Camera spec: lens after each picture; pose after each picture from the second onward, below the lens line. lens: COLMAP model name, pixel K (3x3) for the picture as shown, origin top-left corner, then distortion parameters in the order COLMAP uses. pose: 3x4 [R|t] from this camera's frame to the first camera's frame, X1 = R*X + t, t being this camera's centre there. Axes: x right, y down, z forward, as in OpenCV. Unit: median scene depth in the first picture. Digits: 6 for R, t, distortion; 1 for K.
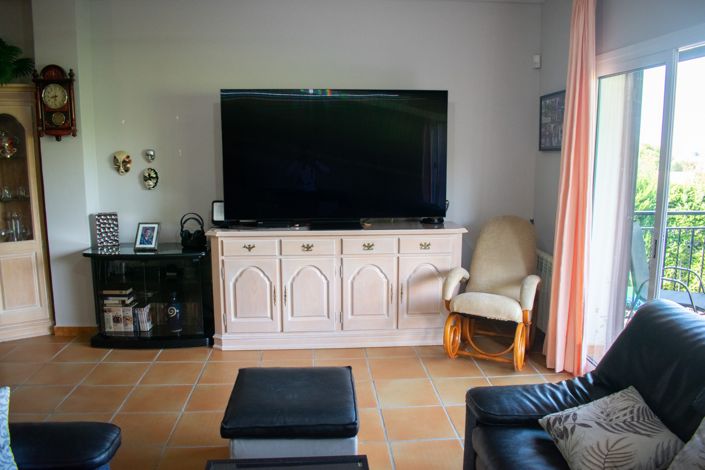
lens RADIAL K [[576.0, 0, 352.5], [0, 576.0, 235.0], [0, 0, 1]] dist [-0.084464, 0.002221]
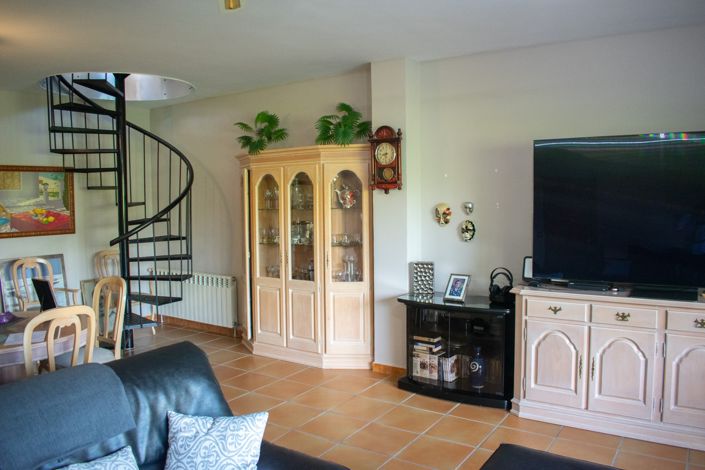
lens RADIAL K [[576.0, 0, 352.5], [0, 576.0, 235.0], [0, 0, 1]] dist [-0.084464, 0.002221]
pose [[0.787383, 0.032434, -0.615610, 0.116567], [-0.084166, 0.994920, -0.055232, -0.018956], [0.610691, 0.095303, 0.786113, 0.078484]]
